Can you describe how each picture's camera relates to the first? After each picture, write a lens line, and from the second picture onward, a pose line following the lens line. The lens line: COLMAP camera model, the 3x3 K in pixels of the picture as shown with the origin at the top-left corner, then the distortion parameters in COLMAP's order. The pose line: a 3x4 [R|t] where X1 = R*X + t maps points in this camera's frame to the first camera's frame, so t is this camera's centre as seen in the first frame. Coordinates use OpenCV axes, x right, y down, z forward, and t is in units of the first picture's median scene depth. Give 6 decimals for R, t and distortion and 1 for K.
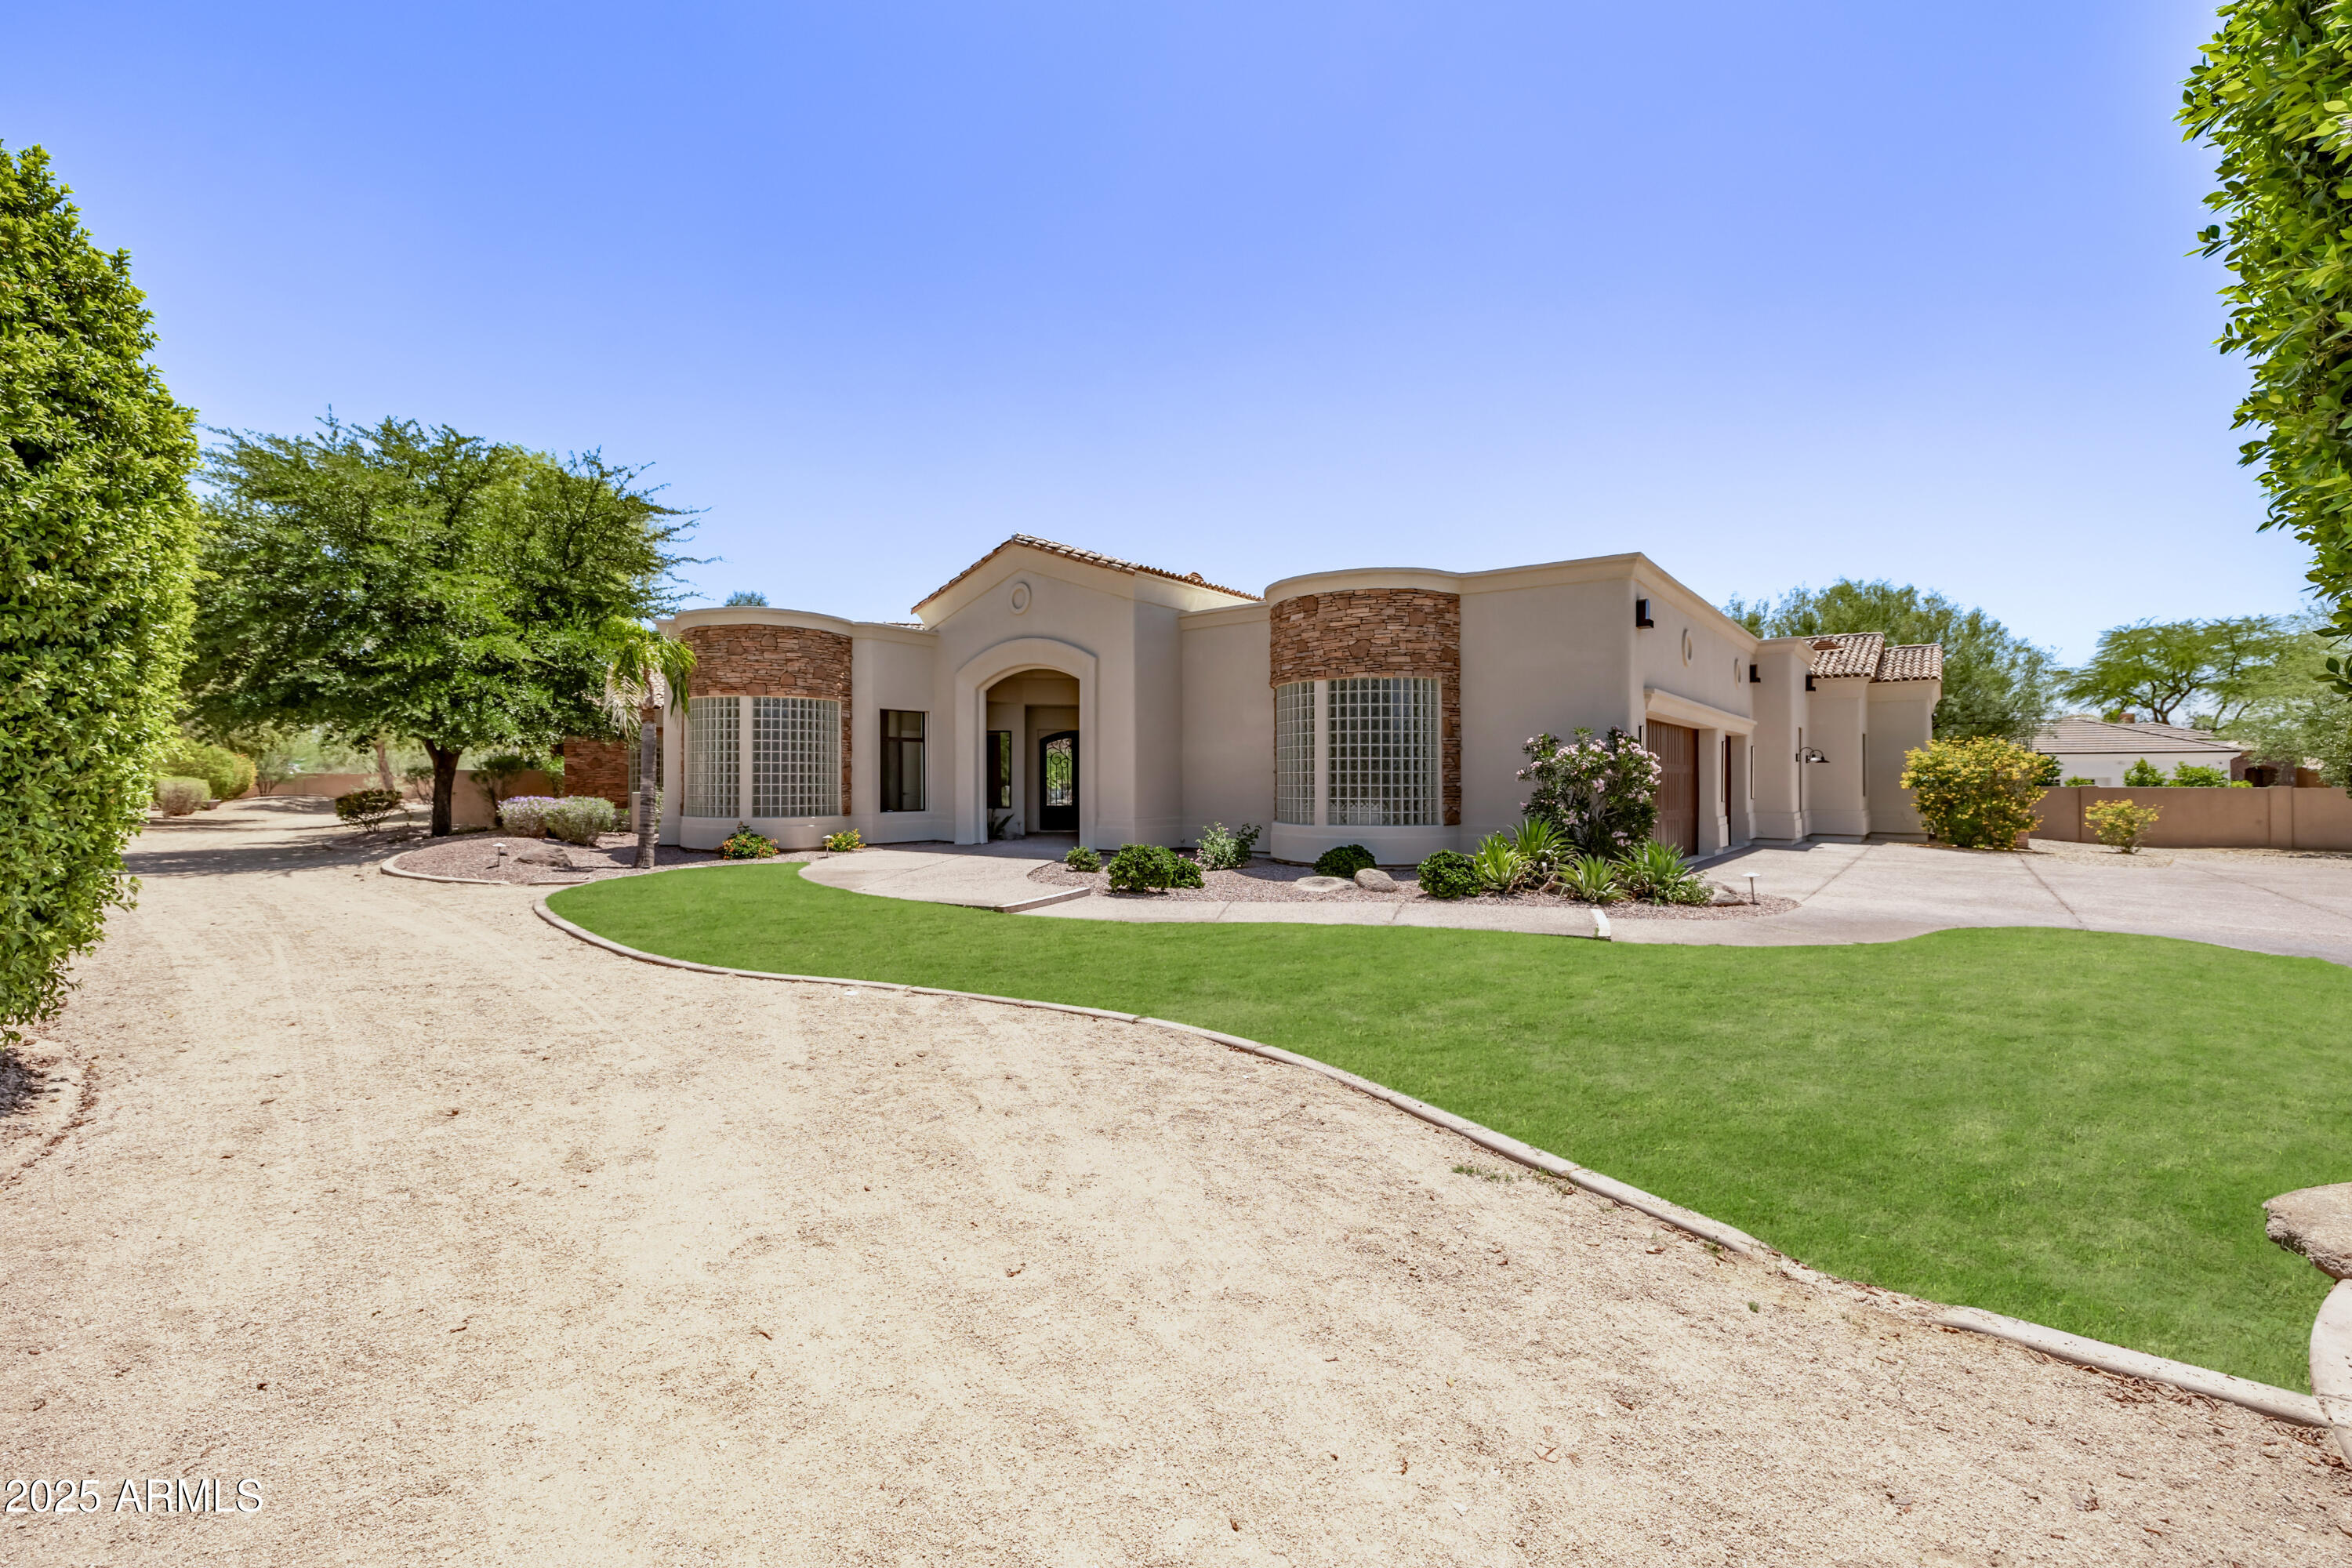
lens RADIAL K [[994.7, 0, 1180.4], [0, 994.7, 773.4], [0, 0, 1]] dist [0.002622, 0.000170]
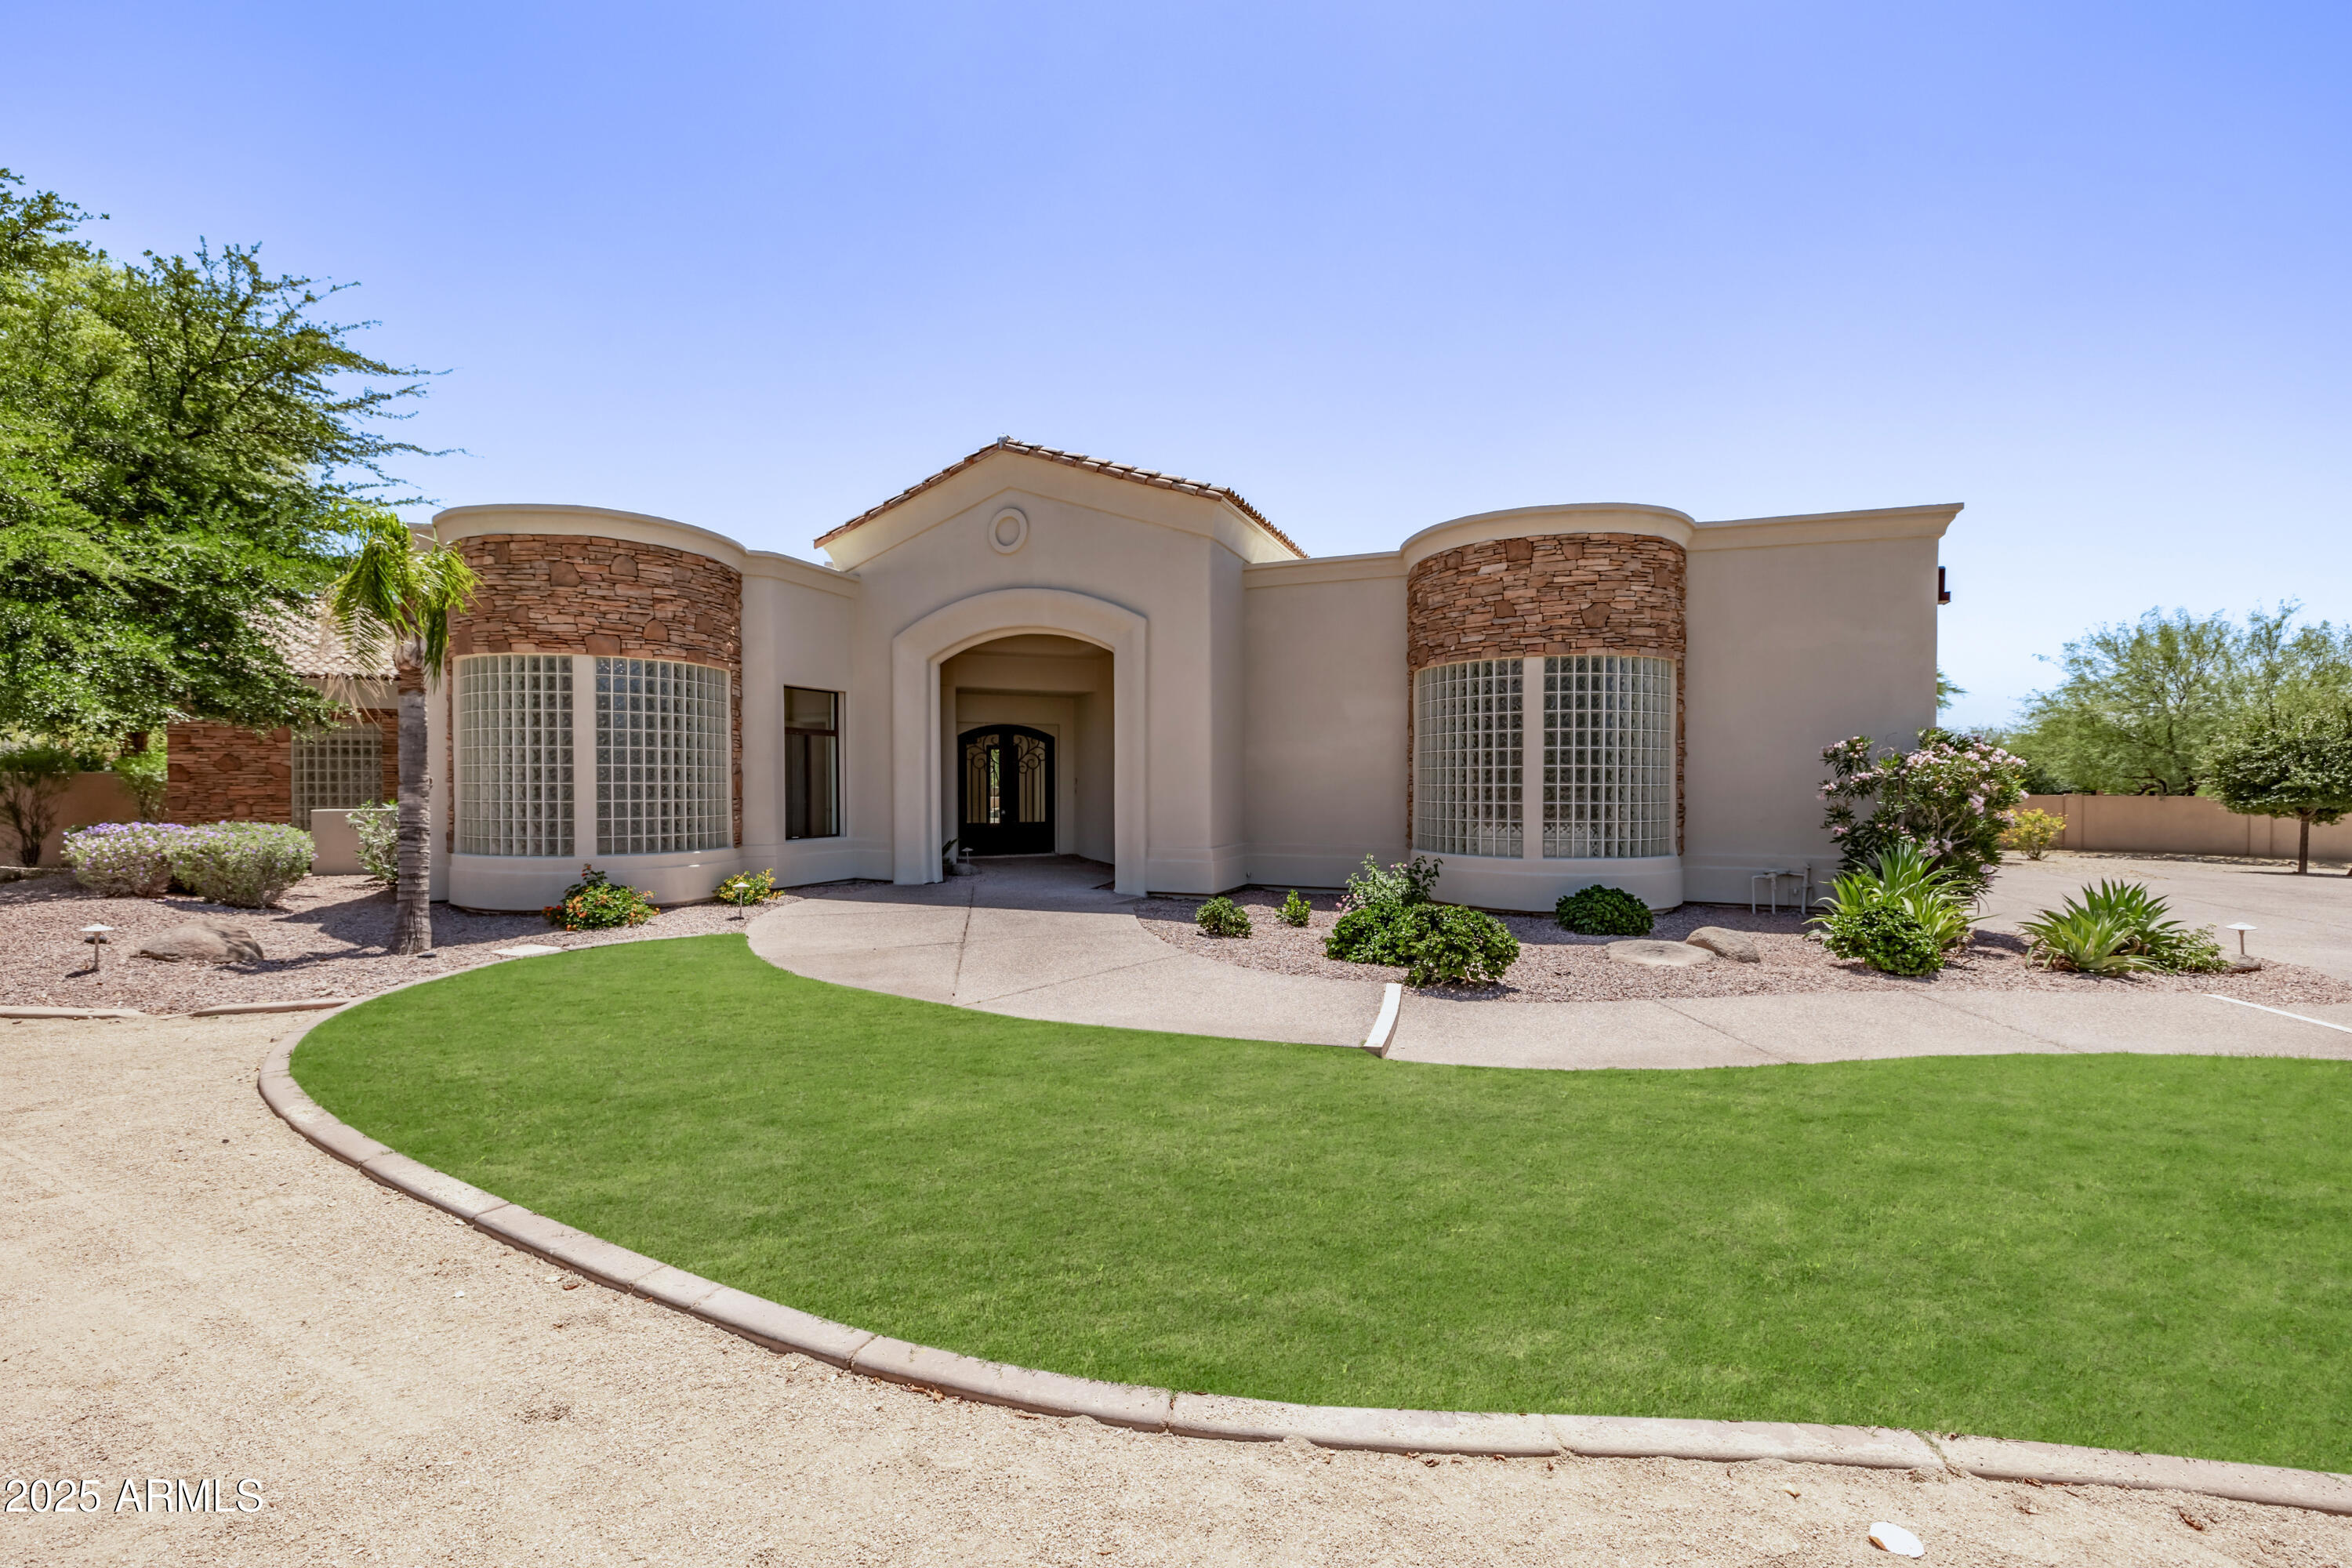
lens RADIAL K [[995.2, 0, 1177.9], [0, 995.2, 797.4], [0, 0, 1]] dist [0.000549, 0.000775]
pose [[0.960647, -0.002078, 0.277764, -0.254626], [-0.003761, 0.999783, 0.020488, -0.005022], [-0.277746, -0.020726, 0.960431, 0.312715]]
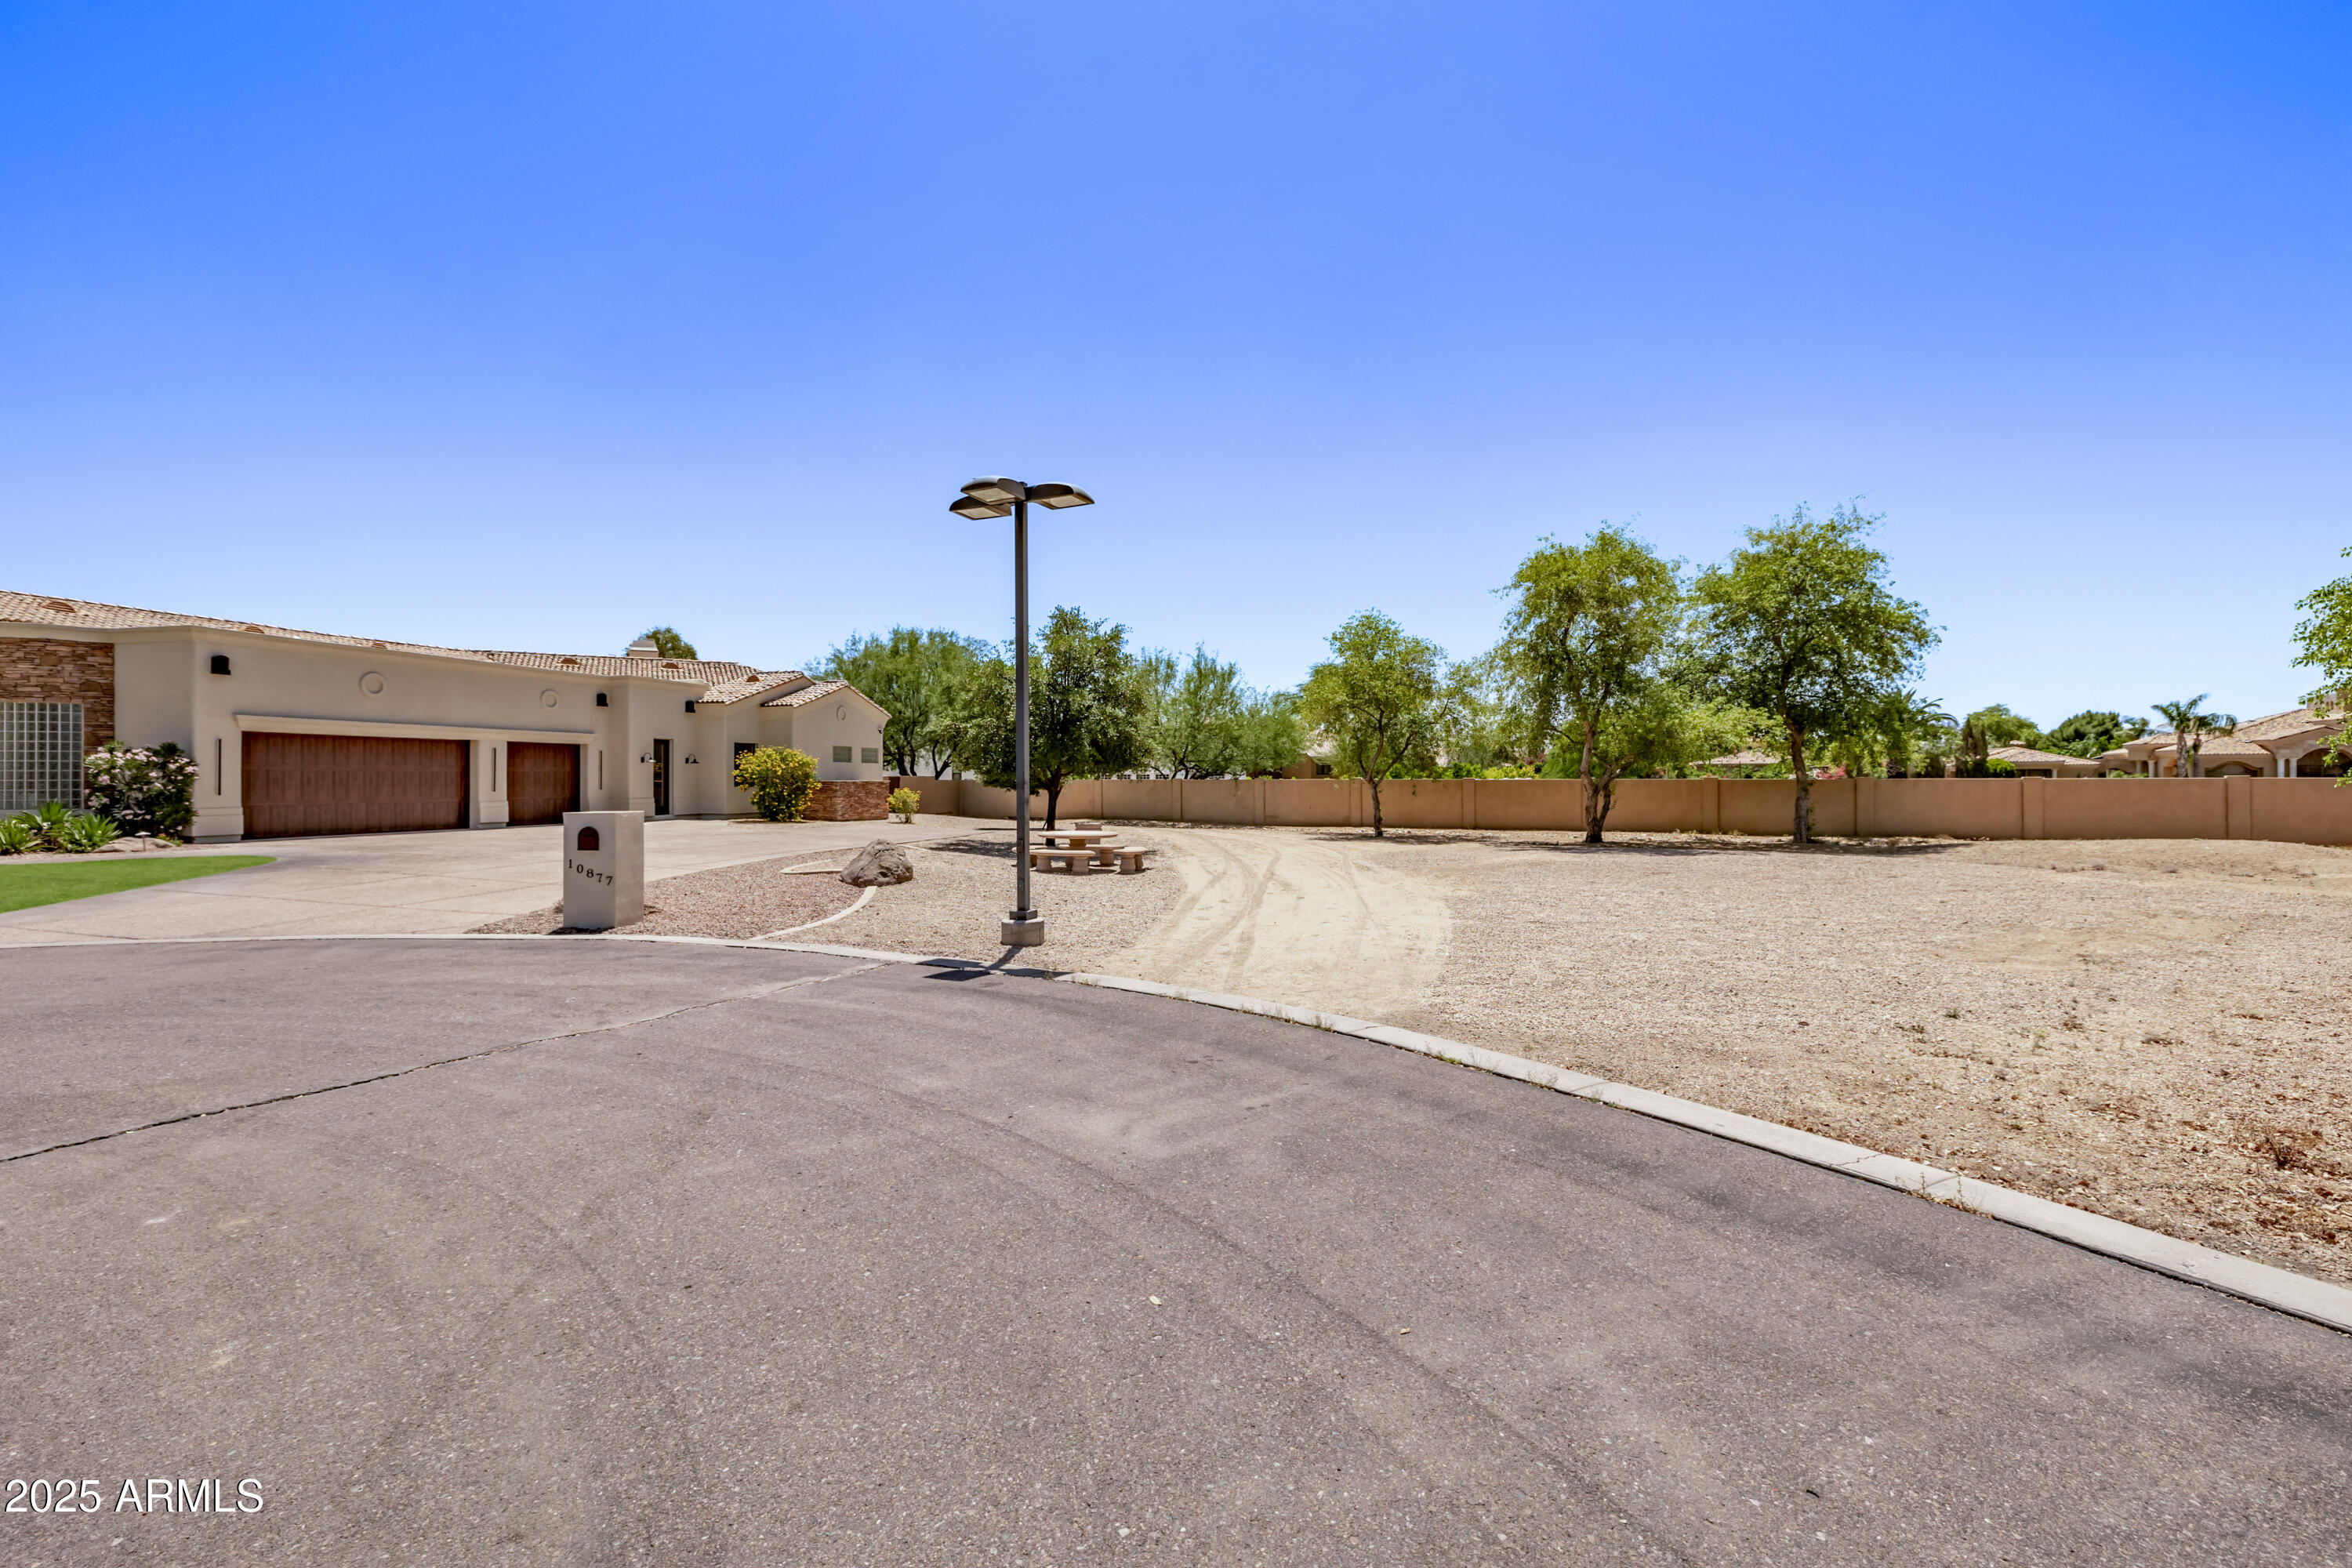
lens RADIAL K [[994.7, 0, 1180.4], [0, 994.7, 773.4], [0, 0, 1]] dist [0.002622, 0.000170]
pose [[0.927406, -0.002182, 0.374051, 0.956571], [0.000402, 0.999988, 0.004836, -0.003248], [-0.374057, -0.004335, 0.927396, -0.714972]]
